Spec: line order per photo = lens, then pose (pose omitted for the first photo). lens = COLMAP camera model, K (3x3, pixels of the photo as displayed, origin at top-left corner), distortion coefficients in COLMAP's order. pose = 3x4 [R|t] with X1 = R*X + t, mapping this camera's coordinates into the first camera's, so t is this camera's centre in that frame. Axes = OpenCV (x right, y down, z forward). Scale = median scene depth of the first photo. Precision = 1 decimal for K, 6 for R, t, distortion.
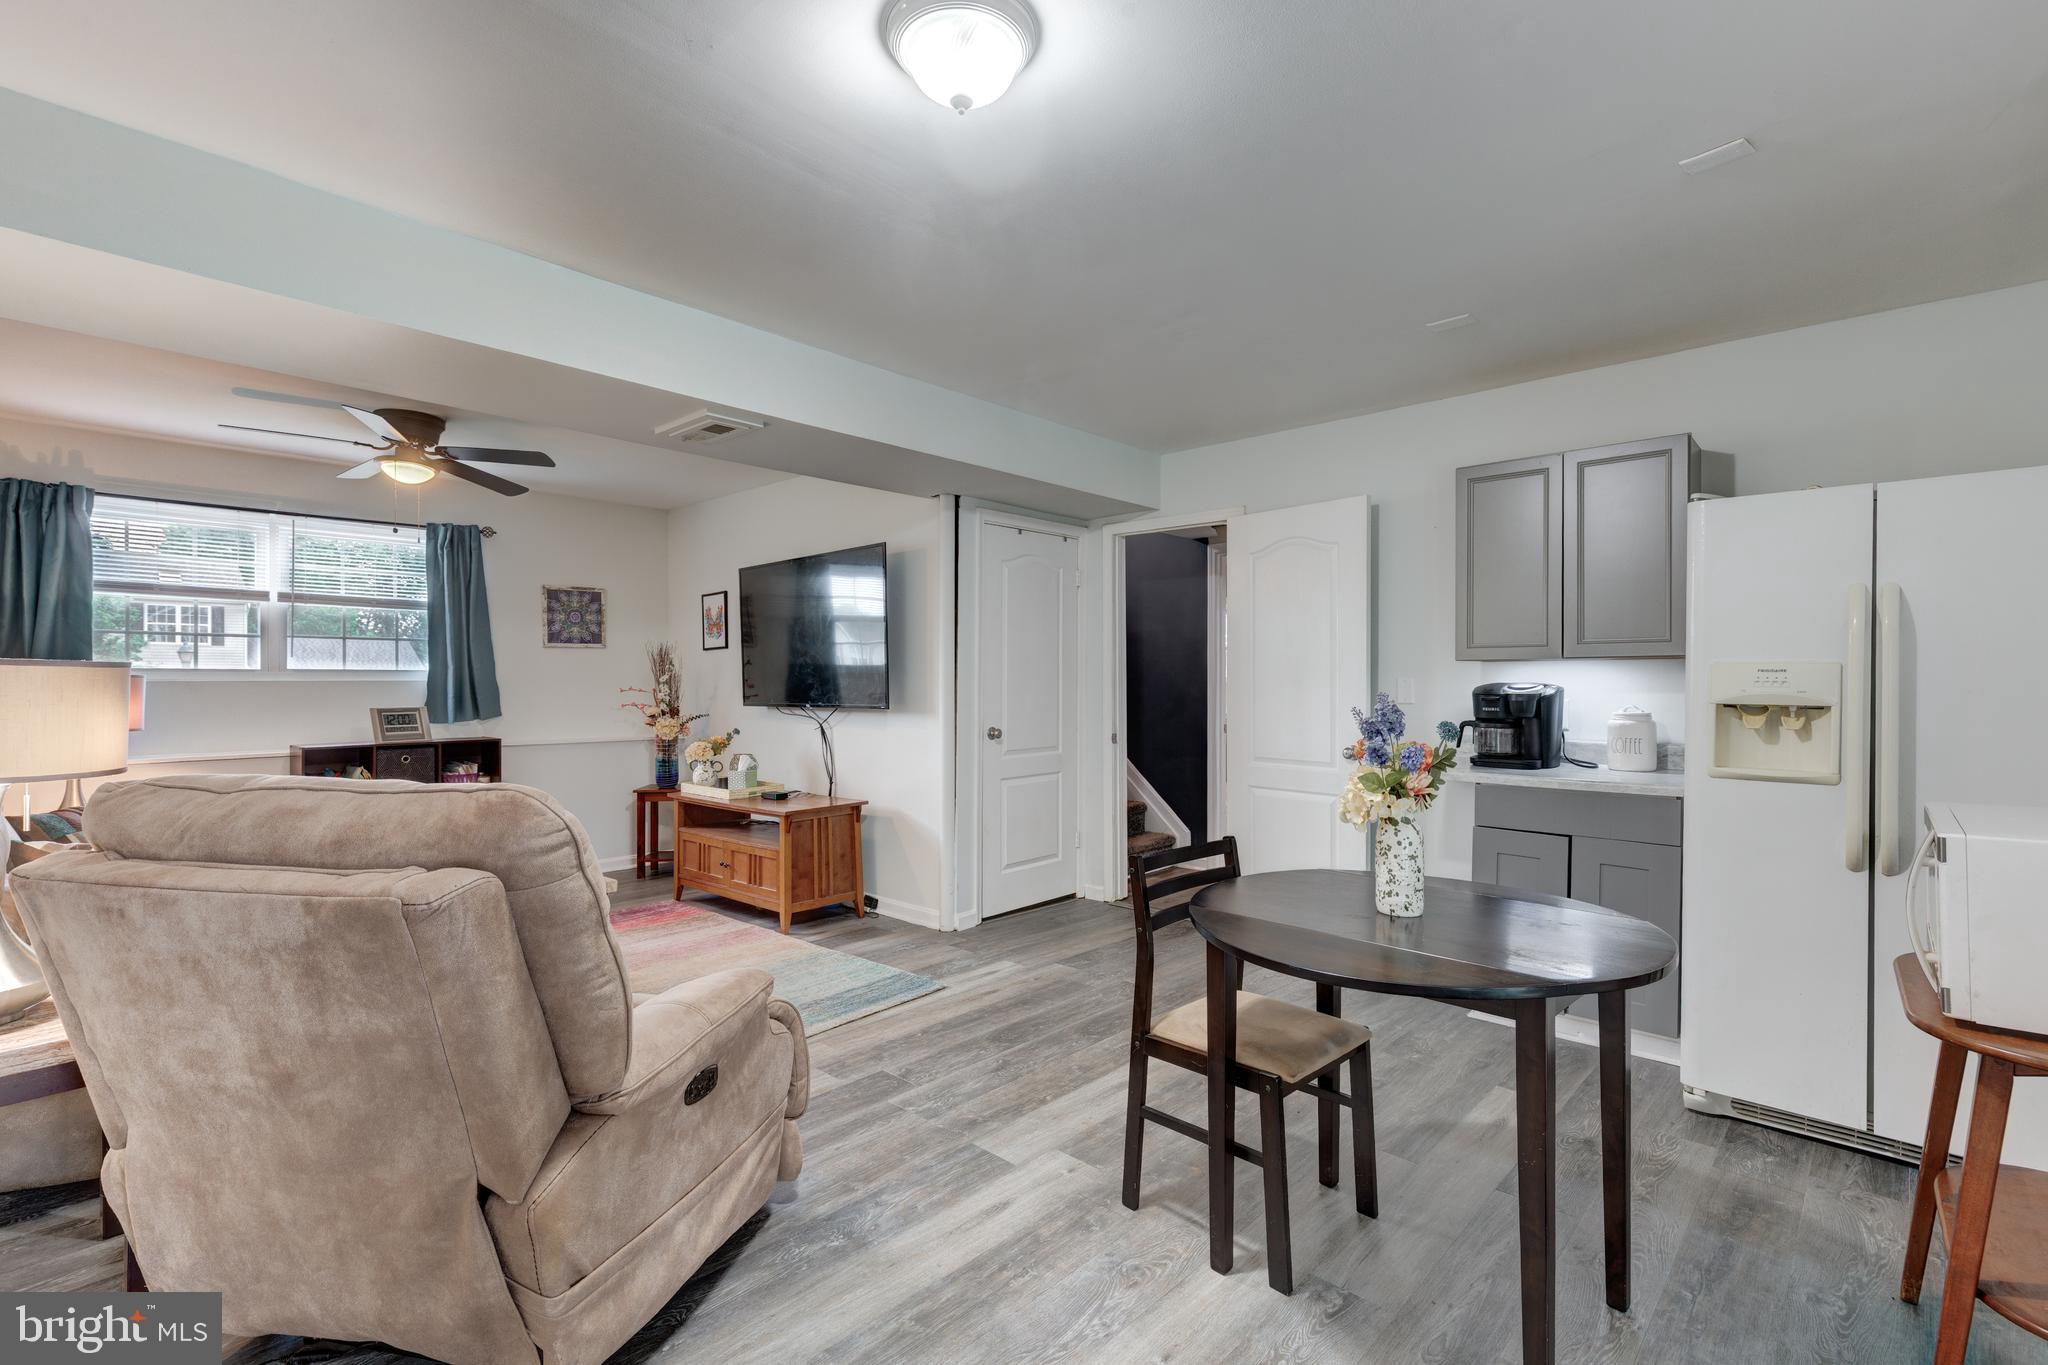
lens RADIAL K [[948.8, 0, 1032.3], [0, 948.8, 701.4], [0, 0, 1]] dist [0.001254, 0.000239]
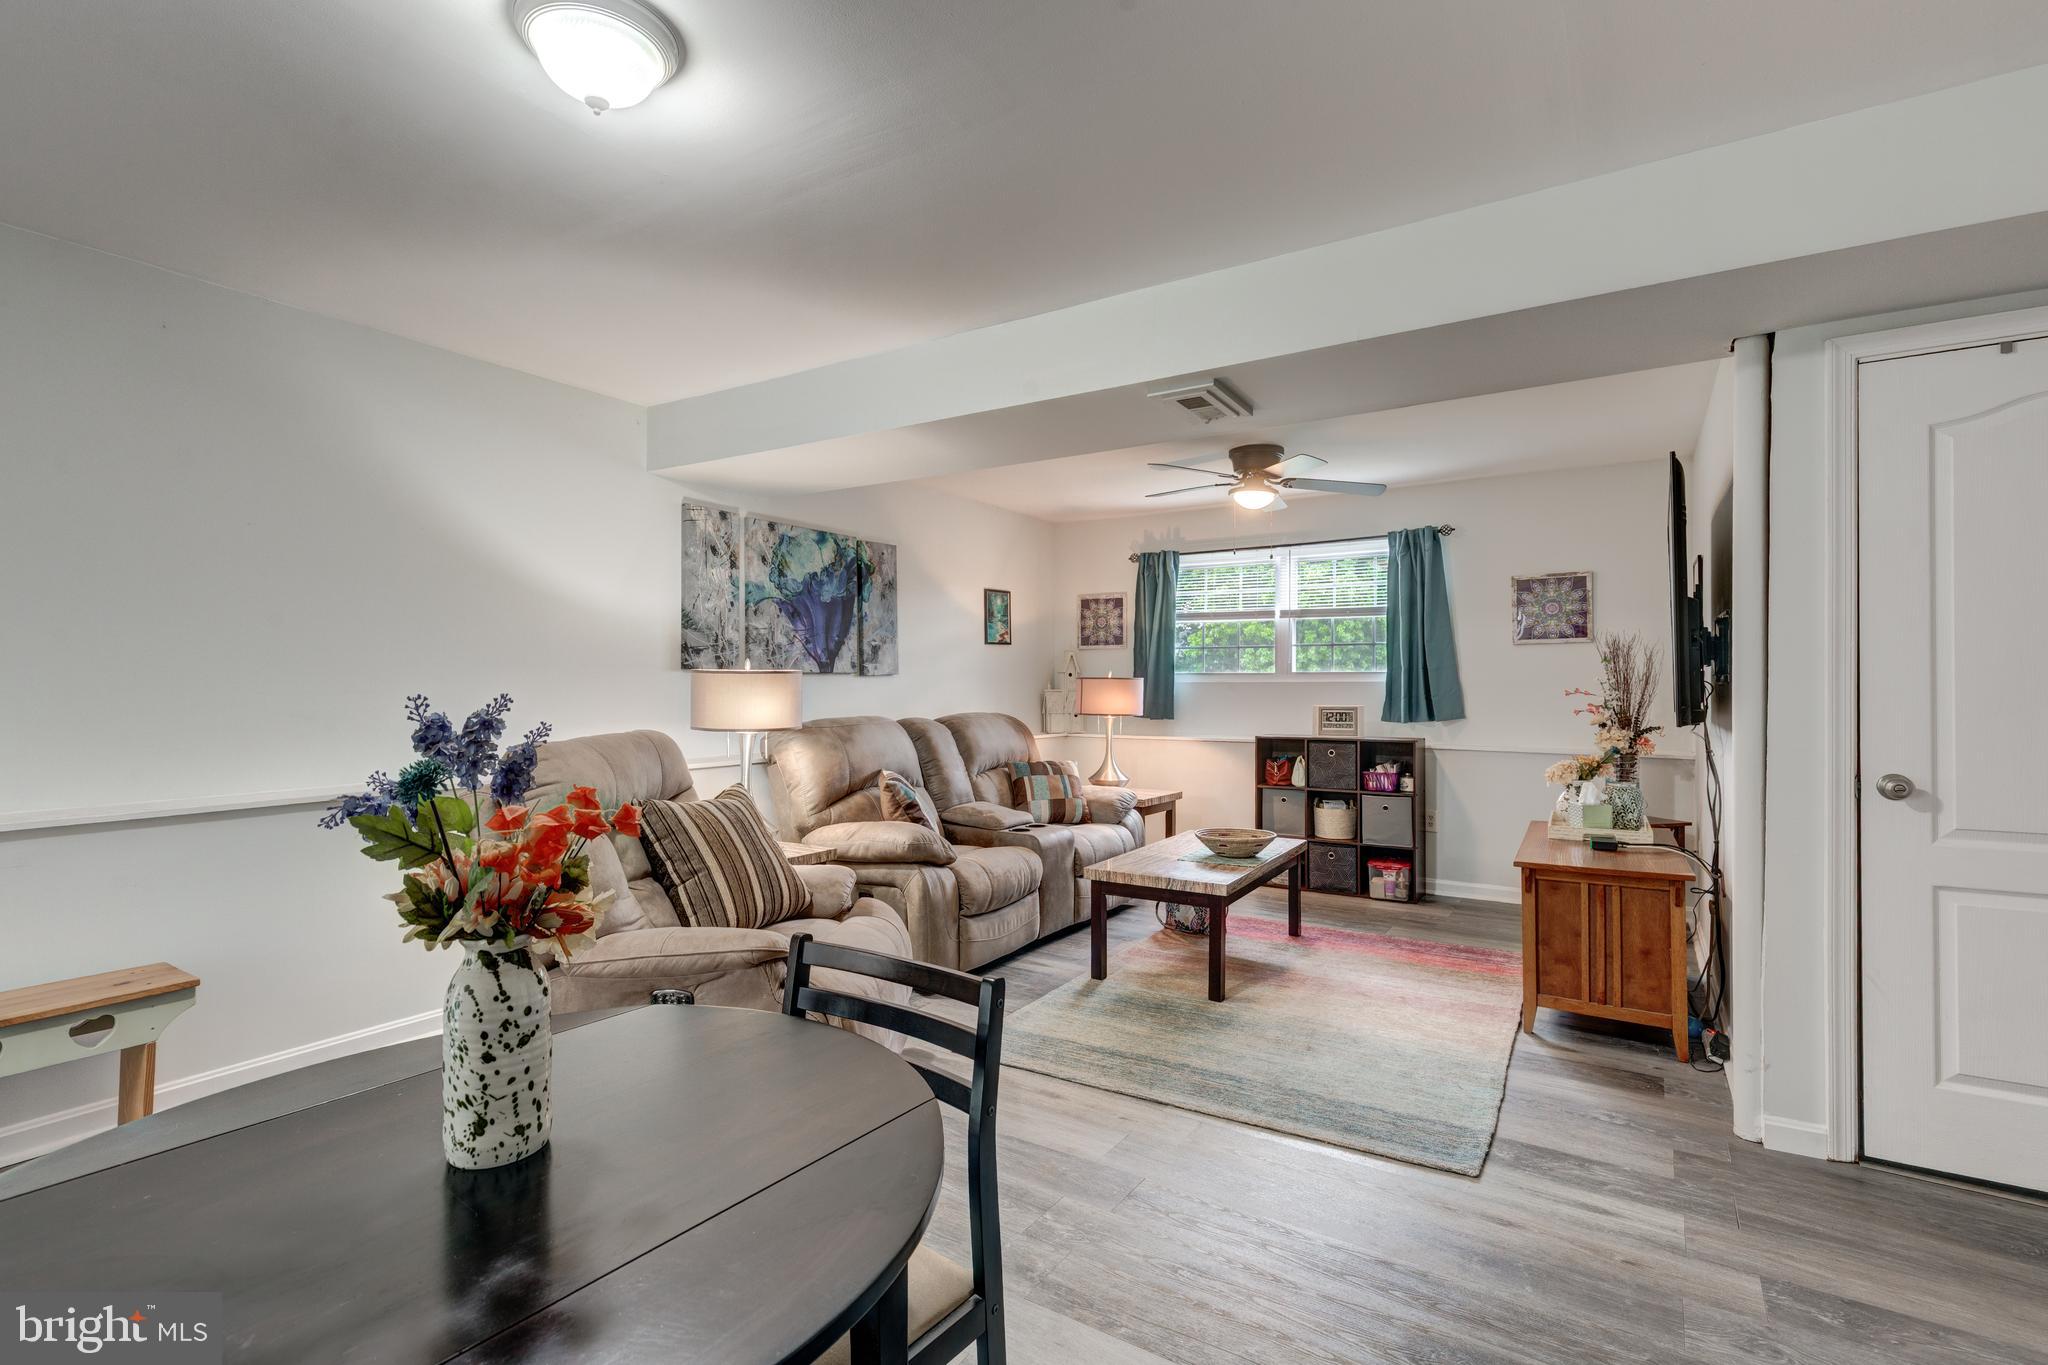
lens RADIAL K [[948.8, 0, 1032.3], [0, 948.8, 701.4], [0, 0, 1]] dist [0.001254, 0.000239]
pose [[0.158041, 0.017709, -0.987274, 0.394682], [-0.021638, 0.999661, 0.014467, -0.008371], [0.987196, 0.019076, 0.158370, 0.519420]]
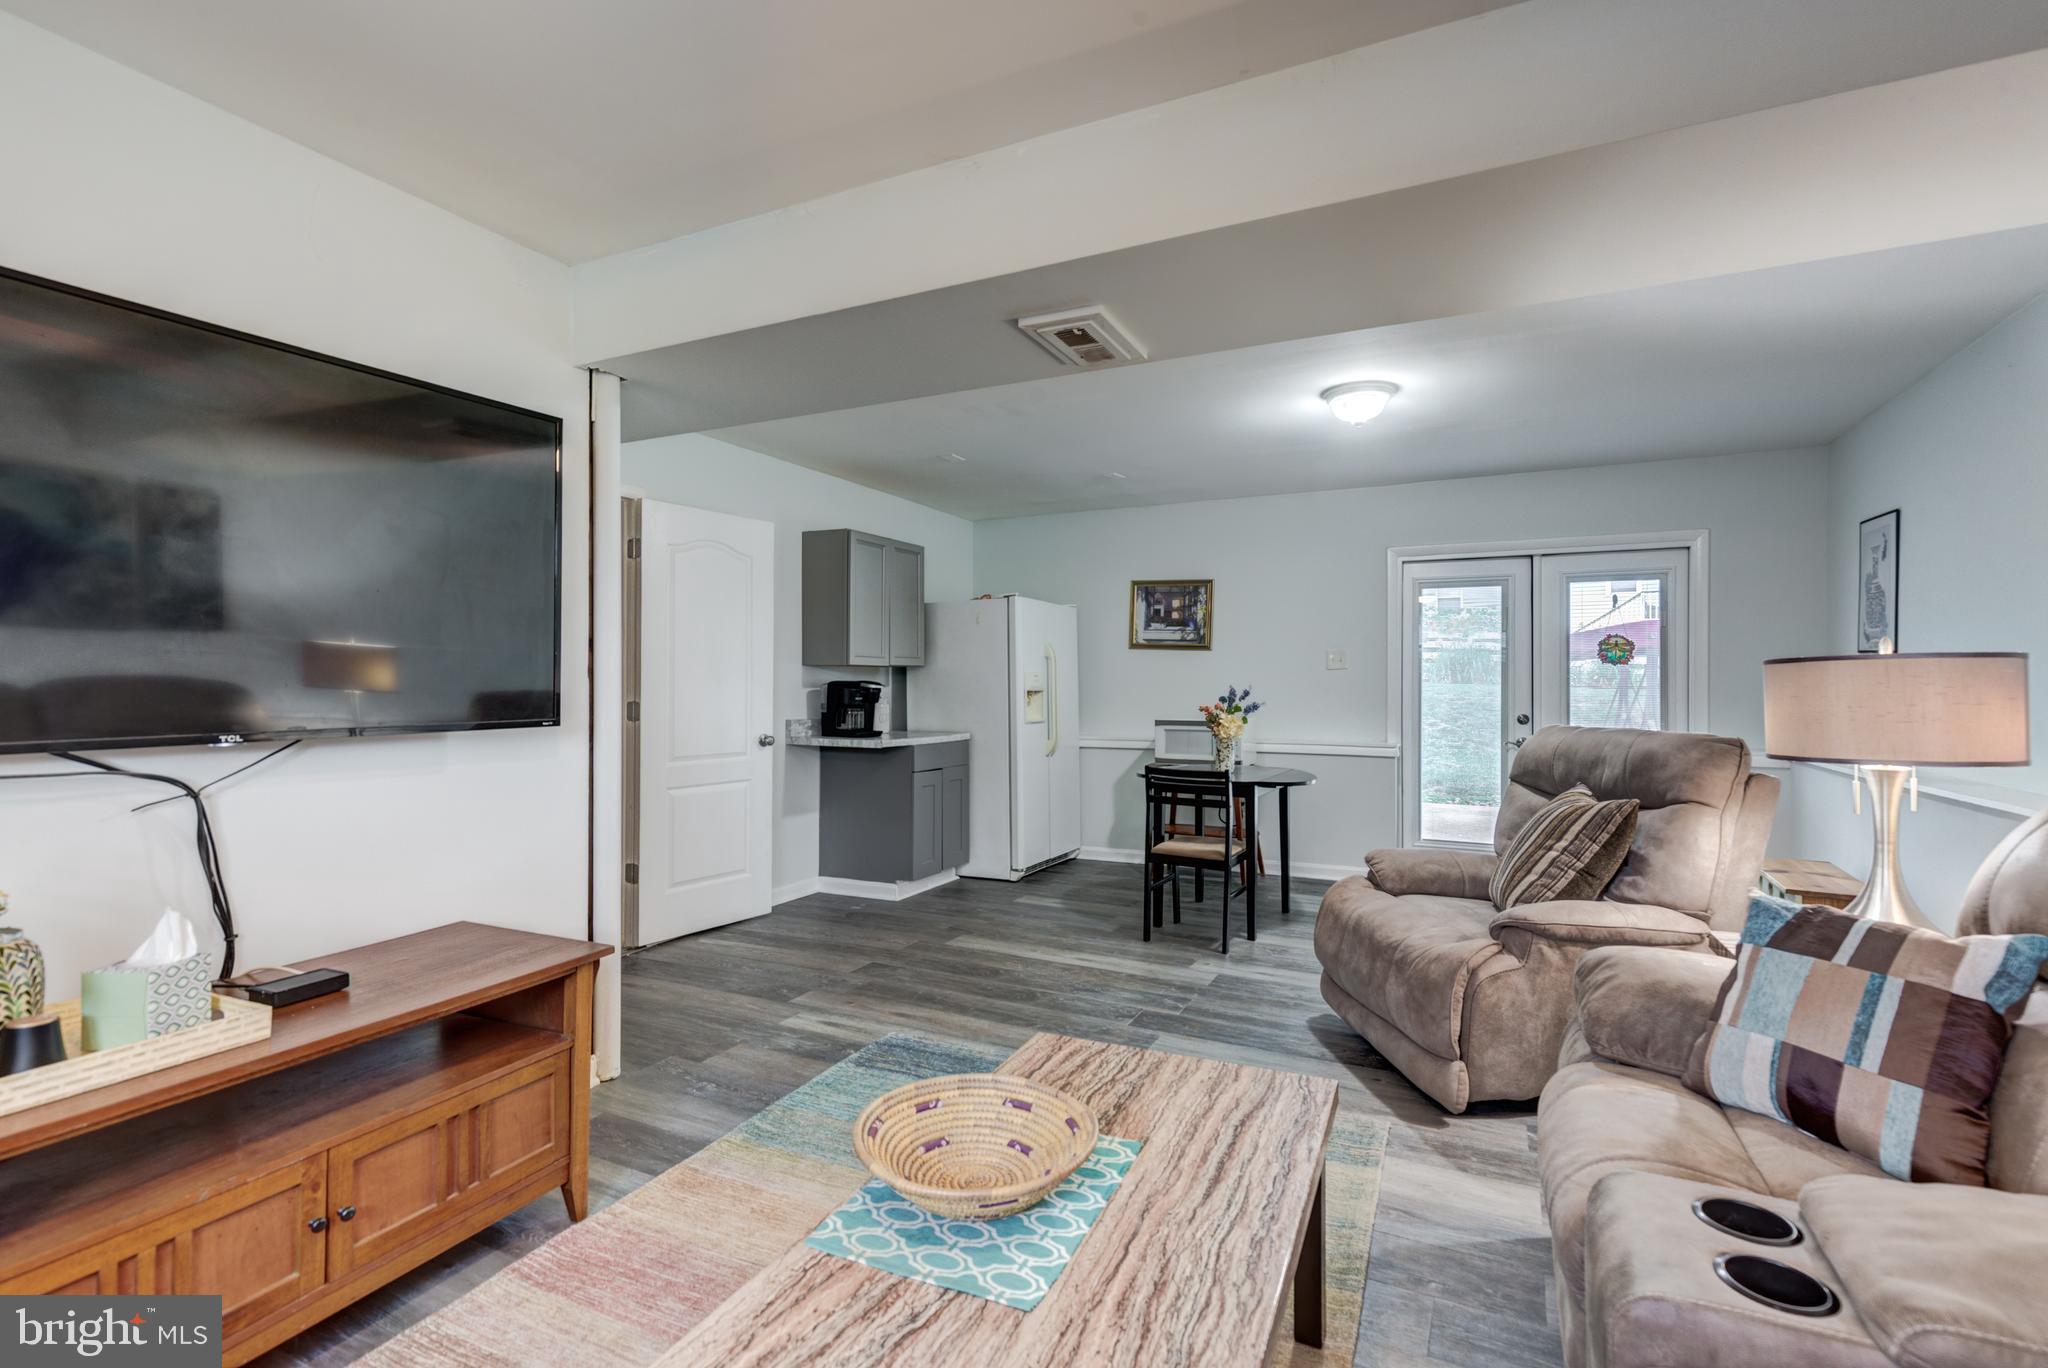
lens RADIAL K [[924.7, 0, 1024.0], [0, 924.7, 684.0], [0, 0, 1]] dist [0.003237, 0.000682]
pose [[-0.277778, 0.000468, 0.960645, -0.771329], [0.024811, 0.999670, 0.006688, -0.010521], [-0.960325, 0.025692, -0.277698, 0.938713]]
